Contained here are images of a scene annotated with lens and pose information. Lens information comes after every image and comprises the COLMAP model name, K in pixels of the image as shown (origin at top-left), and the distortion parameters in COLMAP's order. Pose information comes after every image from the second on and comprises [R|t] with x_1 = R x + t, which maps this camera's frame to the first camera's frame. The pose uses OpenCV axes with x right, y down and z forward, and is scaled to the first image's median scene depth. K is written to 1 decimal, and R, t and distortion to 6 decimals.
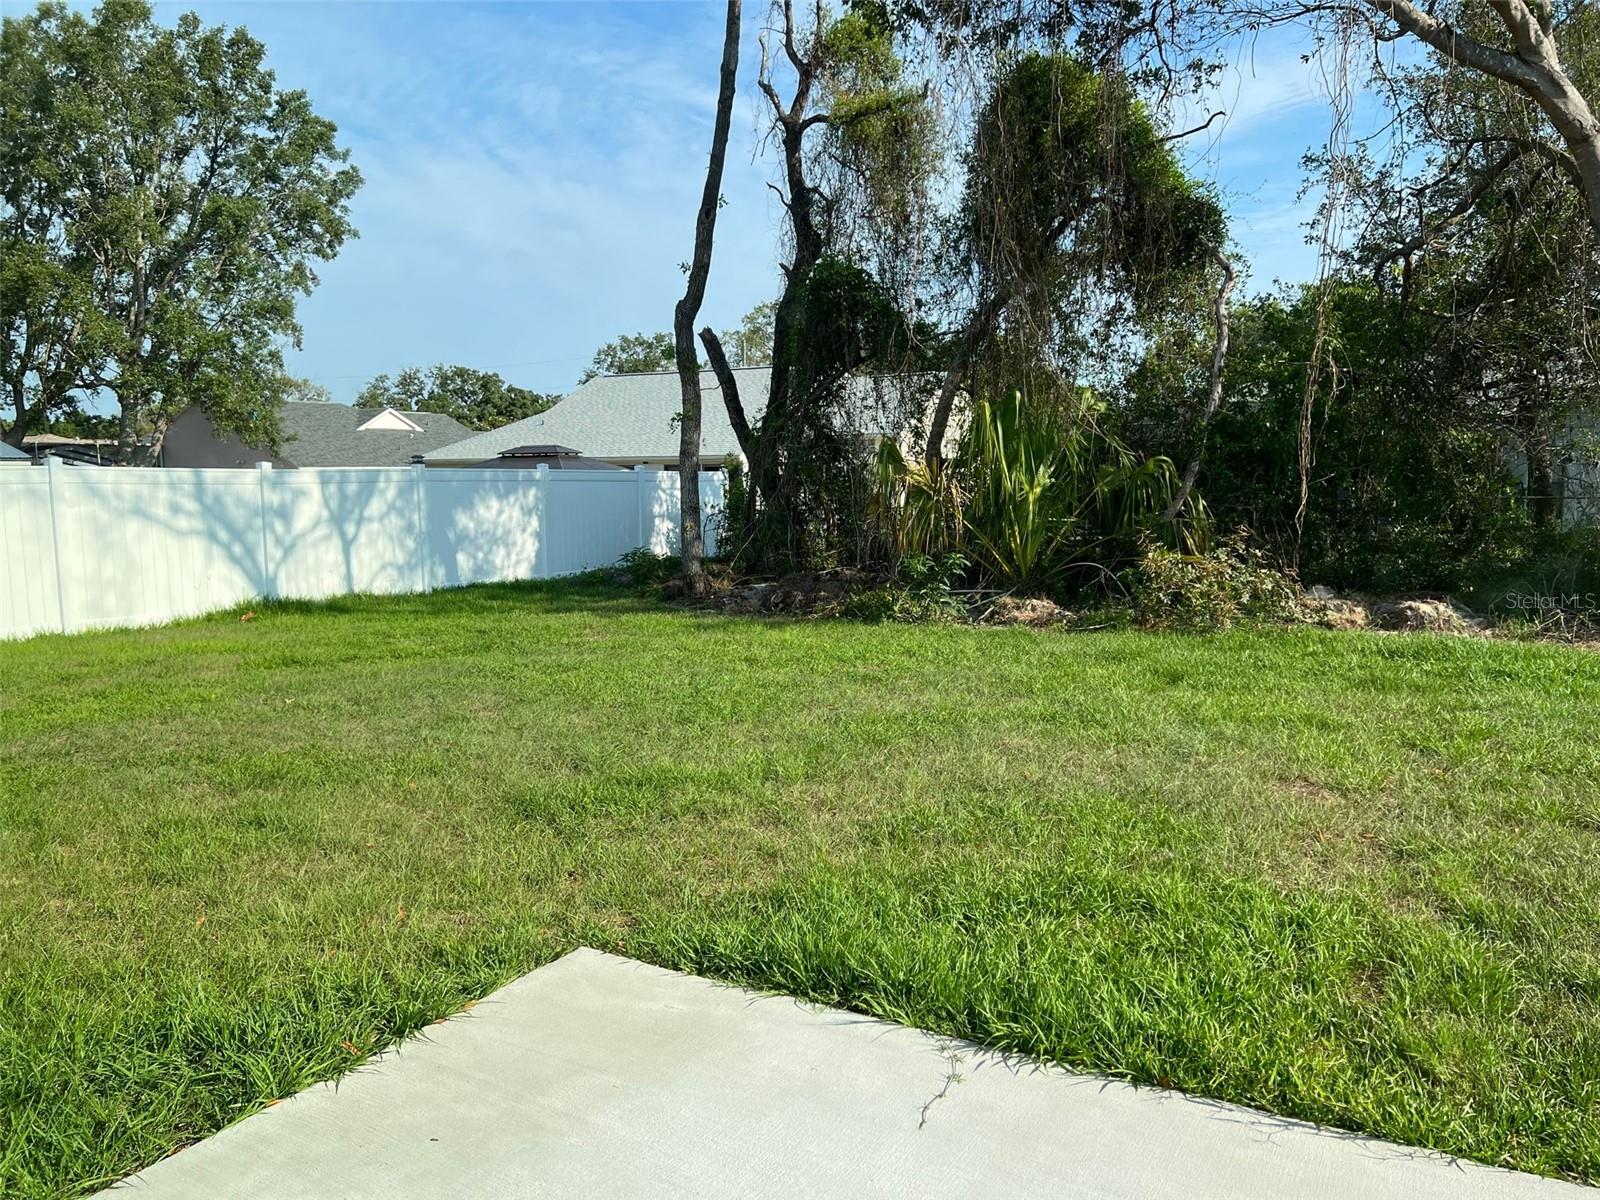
lens RADIAL K [[1198.7, 0, 806.8], [0, 1198.7, 599.4], [0, 0, 1]] dist [0.052155, -0.051530]
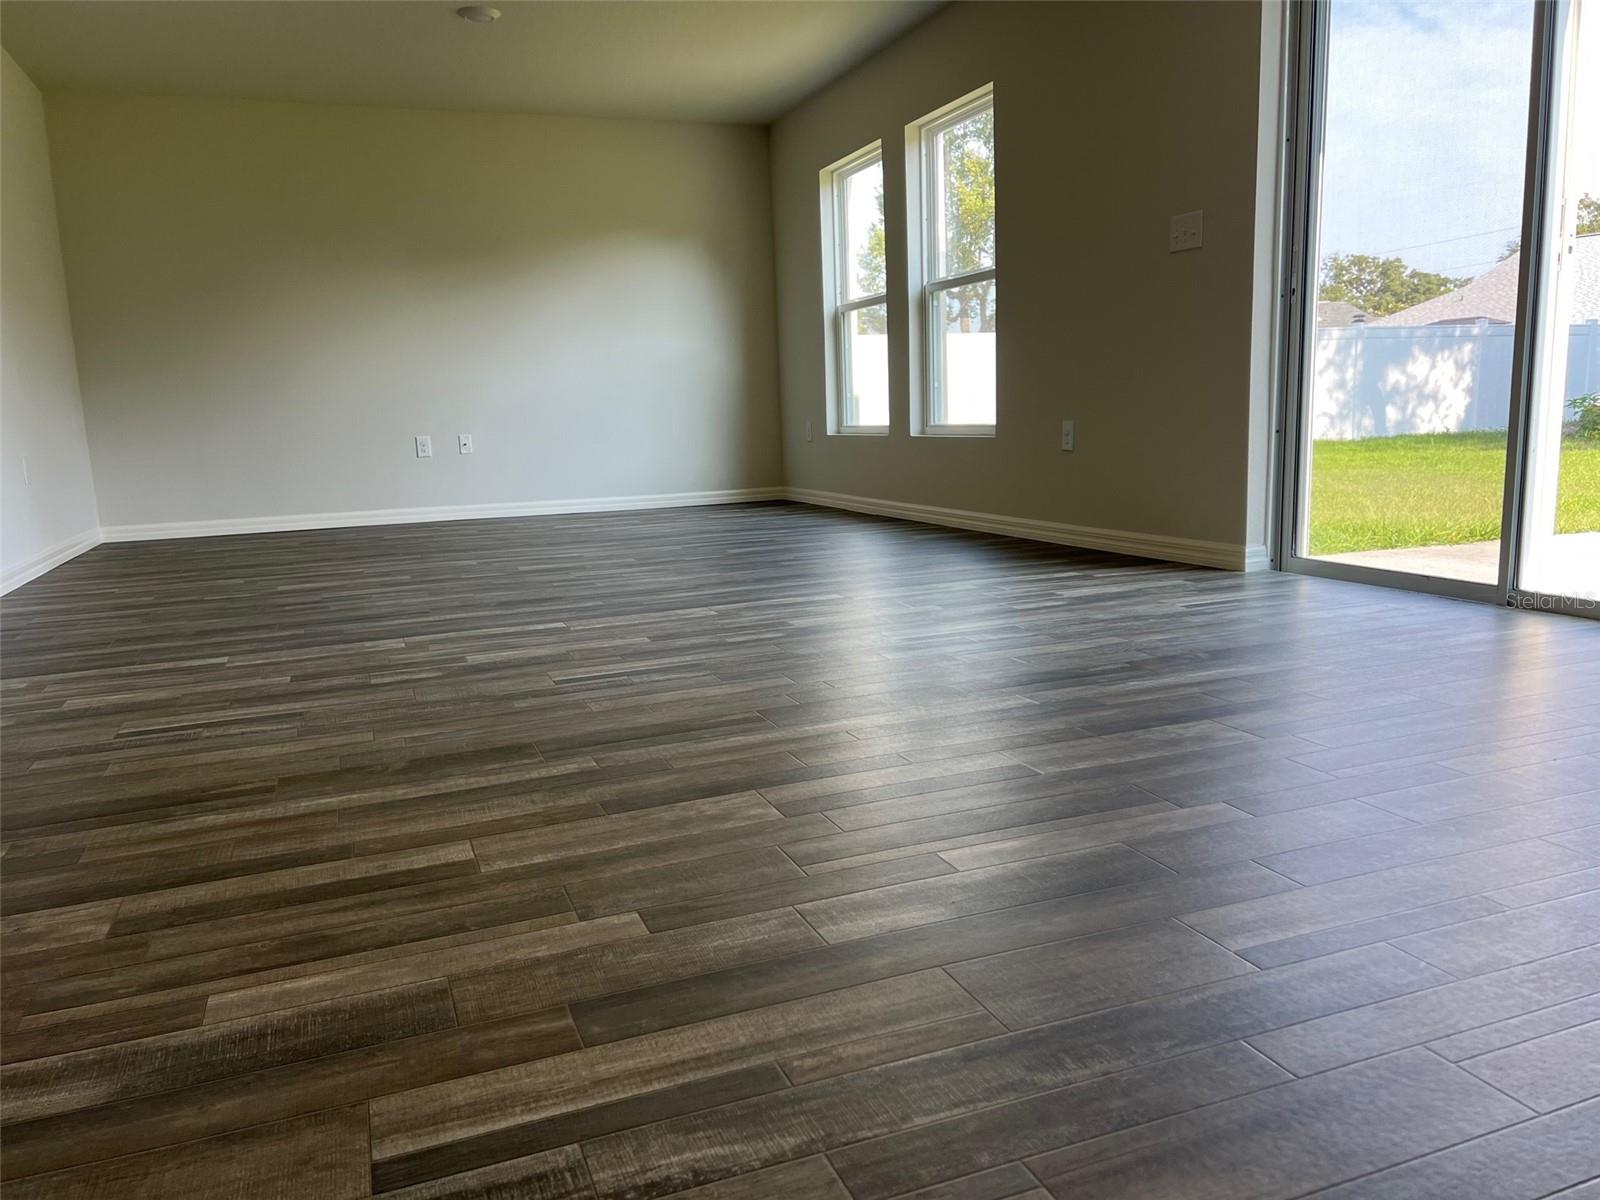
lens RADIAL K [[1198.7, 0, 792.8], [0, 1198.7, 610.5], [0, 0, 1]] dist [0.052155, -0.051530]
pose [[0.768335, 0.090534, -0.633613, 0.004487], [-0.037722, 0.994630, 0.096375, 0.055880], [0.638935, -0.050147, 0.767624, -0.171342]]
